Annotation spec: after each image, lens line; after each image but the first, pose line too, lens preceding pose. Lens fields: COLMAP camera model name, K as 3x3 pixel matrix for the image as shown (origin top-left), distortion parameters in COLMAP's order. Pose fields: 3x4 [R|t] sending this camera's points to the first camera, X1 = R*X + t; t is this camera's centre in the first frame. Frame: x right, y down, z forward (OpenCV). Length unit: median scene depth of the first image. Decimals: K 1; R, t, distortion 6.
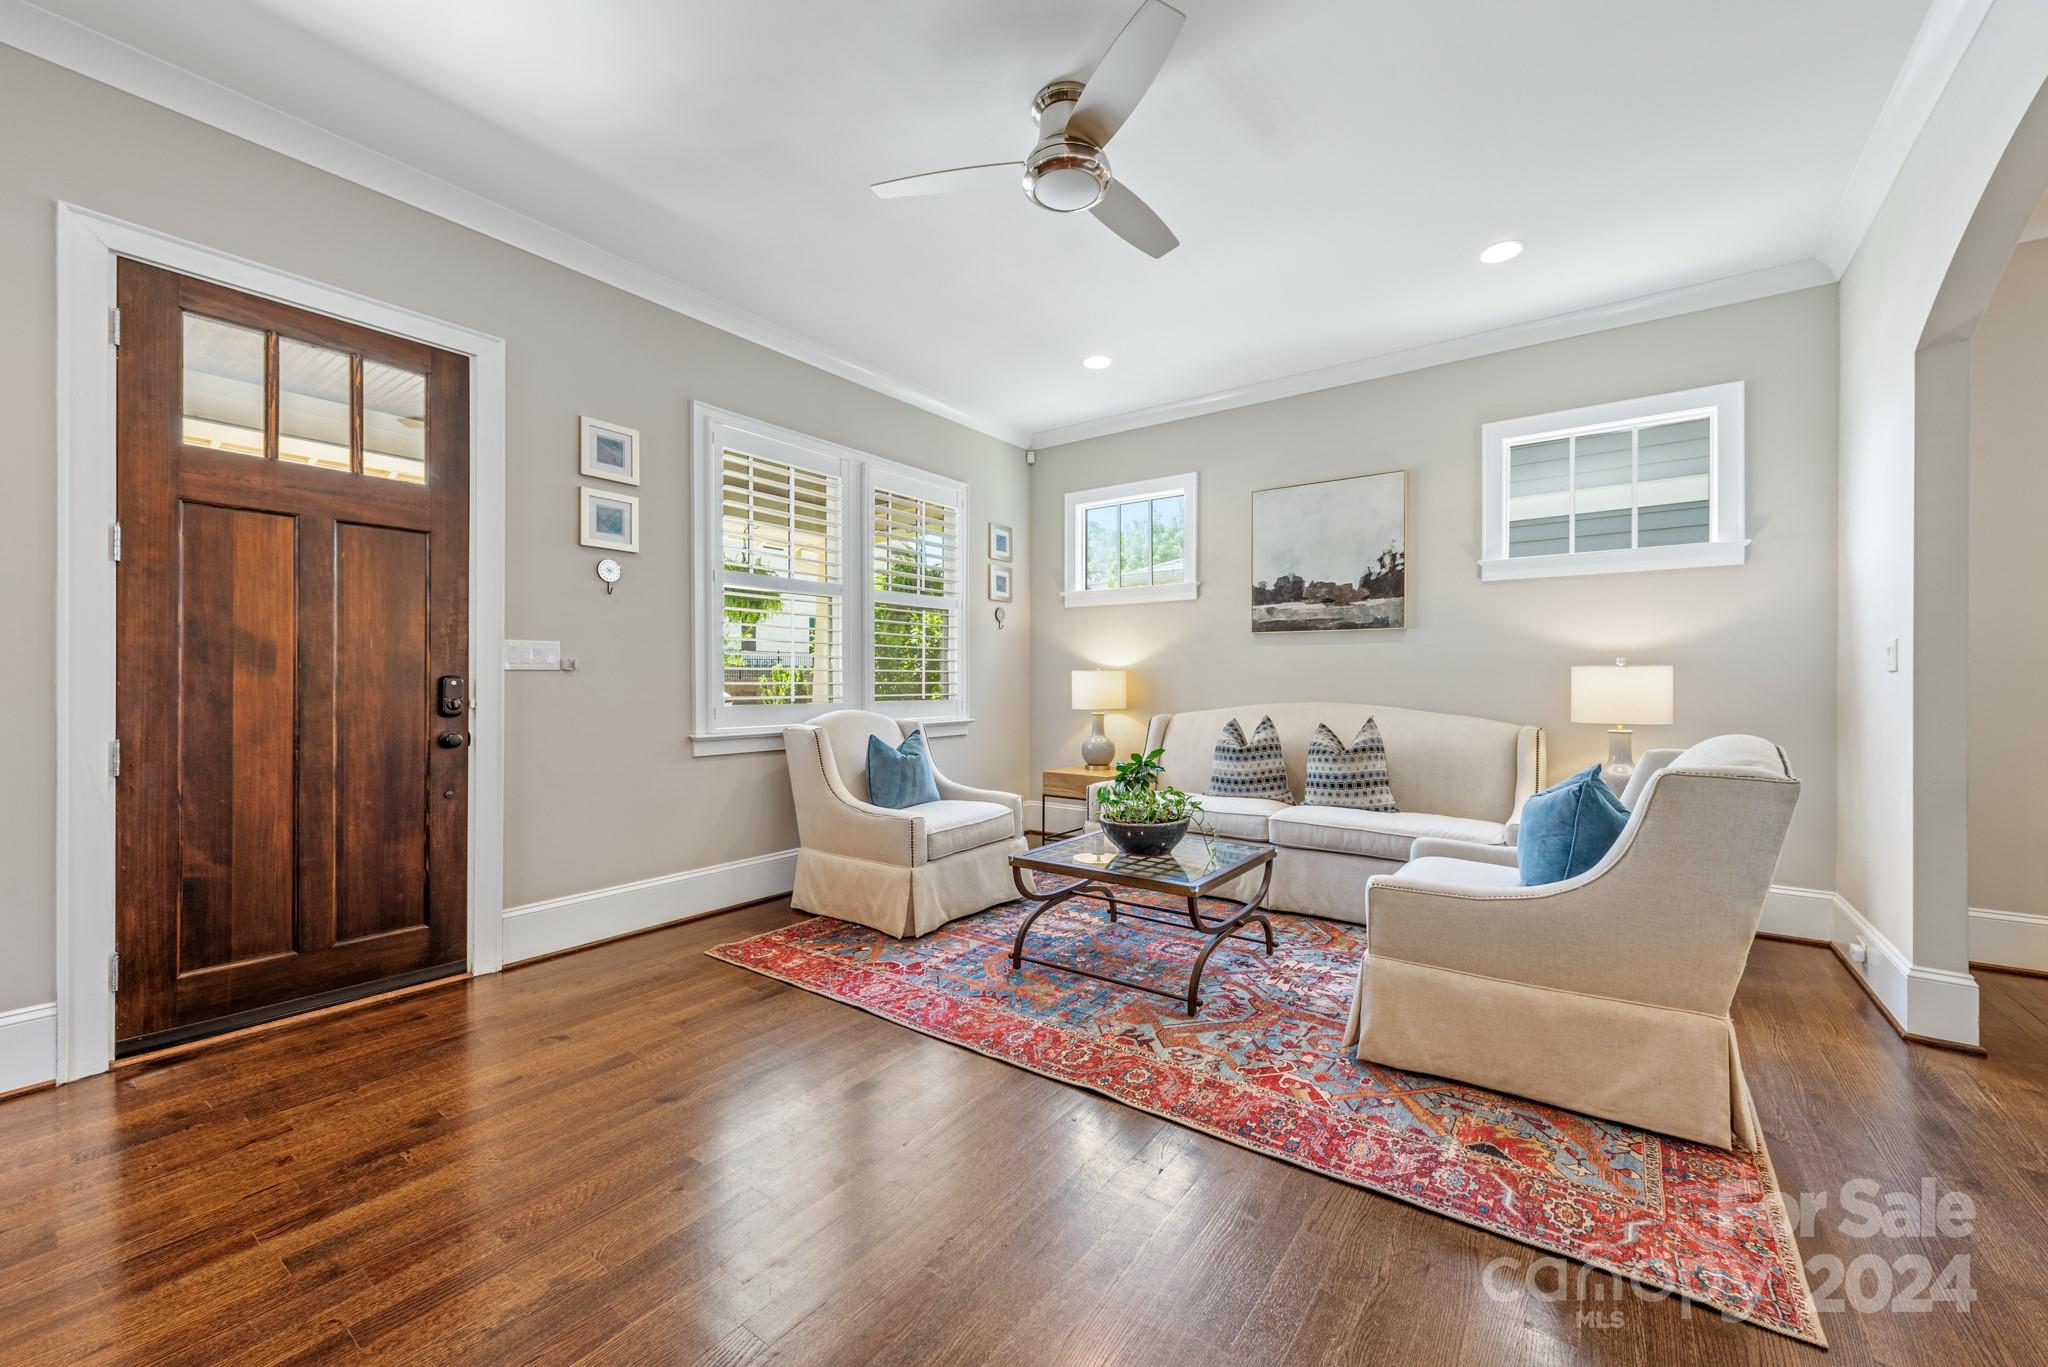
lens RADIAL K [[805.7, 0, 1029.7], [0, 805.7, 681.1], [0, 0, 1]] dist [0.005695, -0.000671]
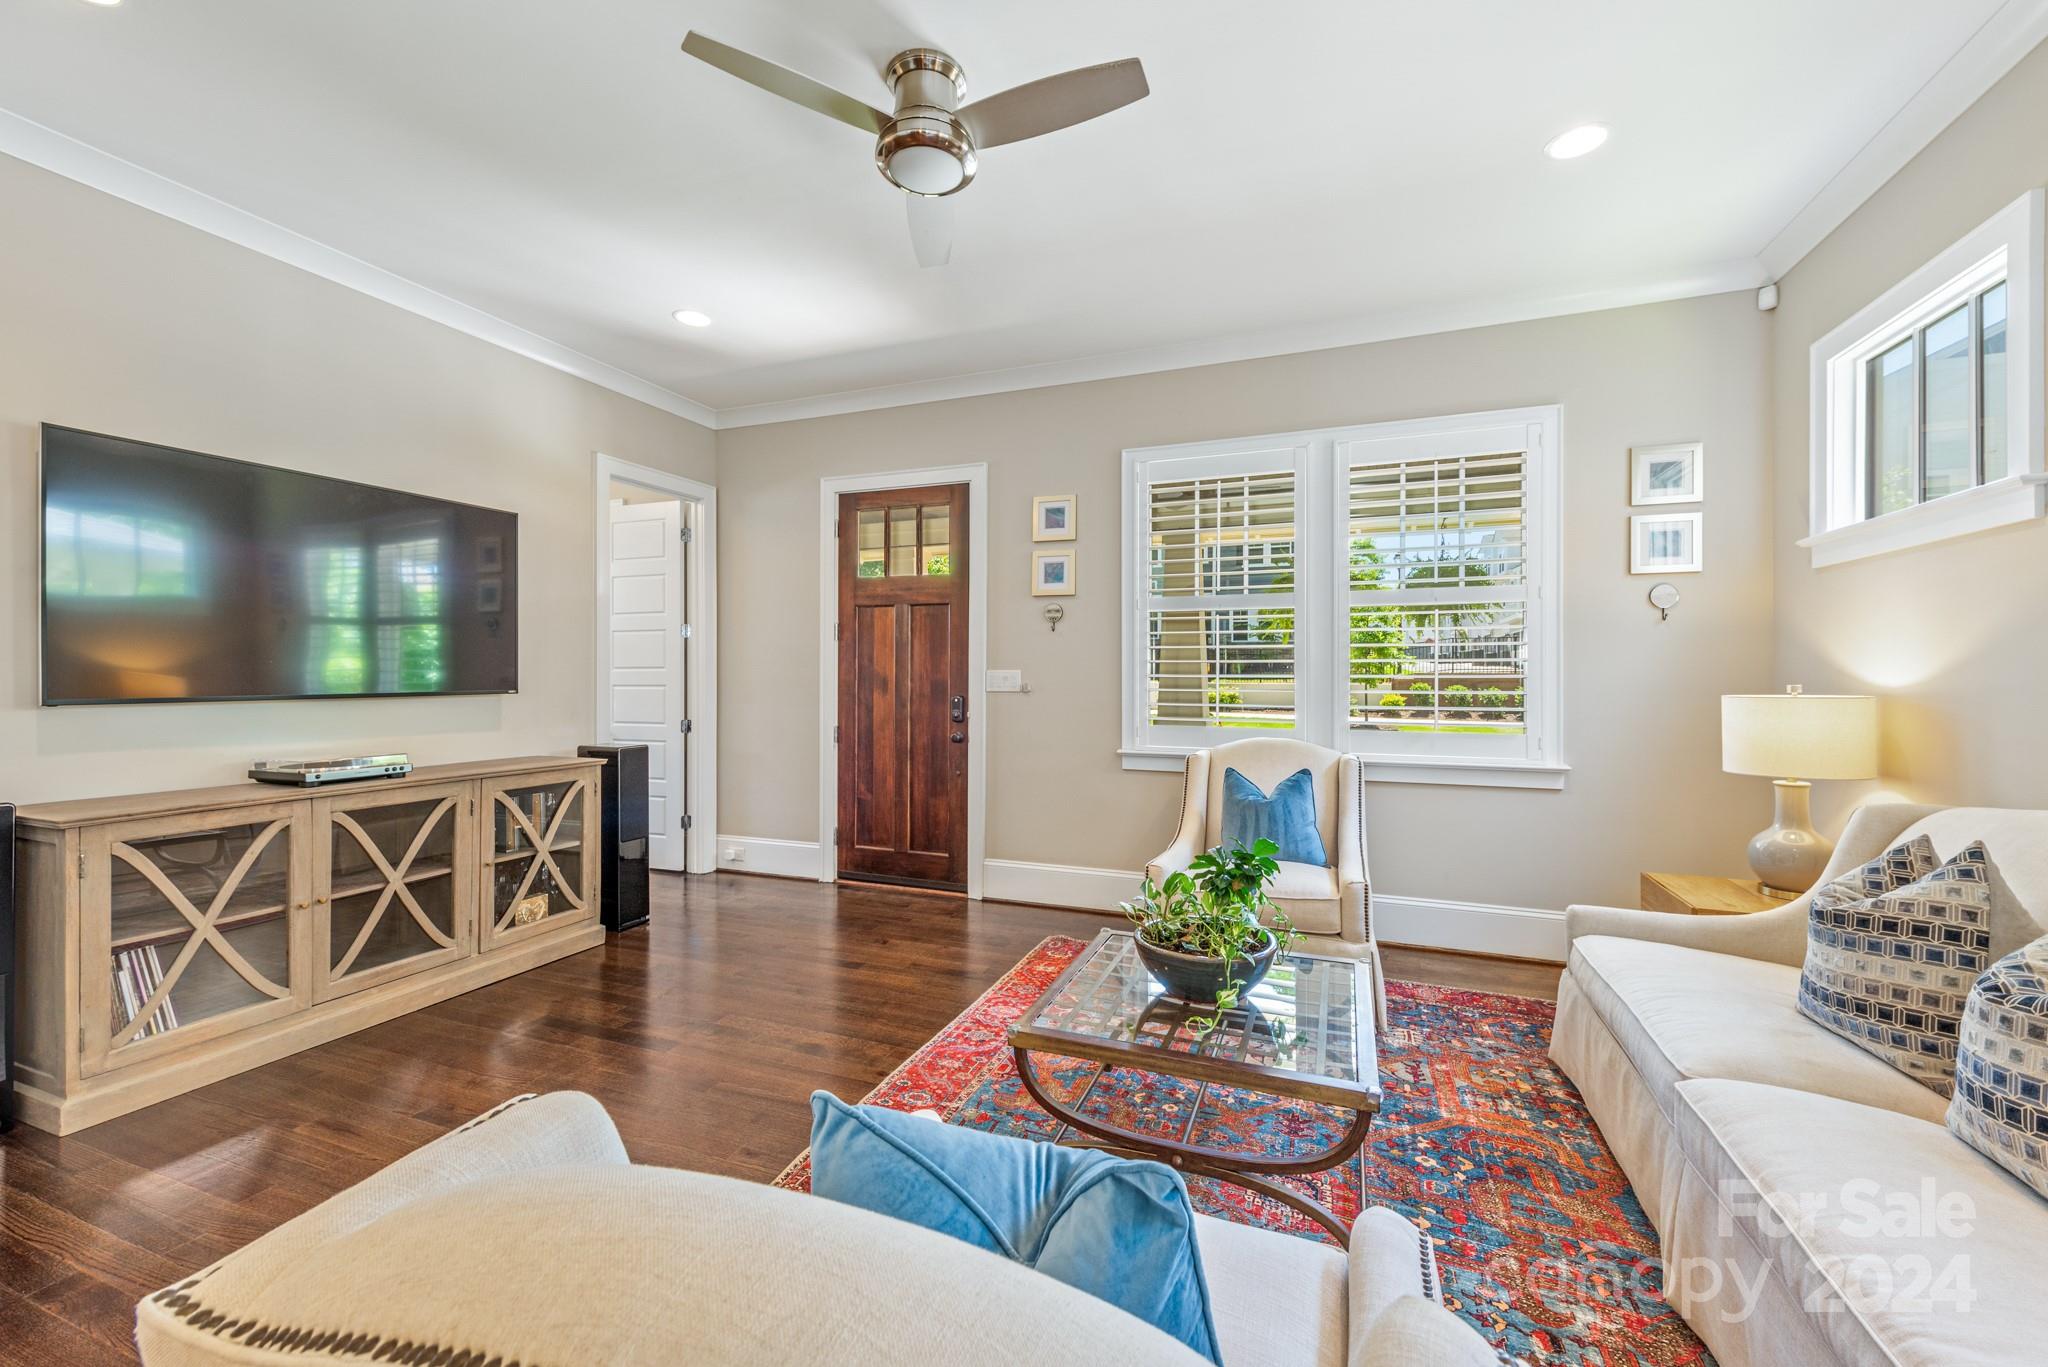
lens RADIAL K [[800.3, 0, 1029.0], [0, 800.3, 671.5], [0, 0, 1]] dist [0.007169, -0.000265]
pose [[0.253486, -0.004768, -0.967327, 0.810030], [-0.001380, 0.999985, -0.005290, -0.045355], [0.967338, 0.002676, 0.253475, 0.774505]]
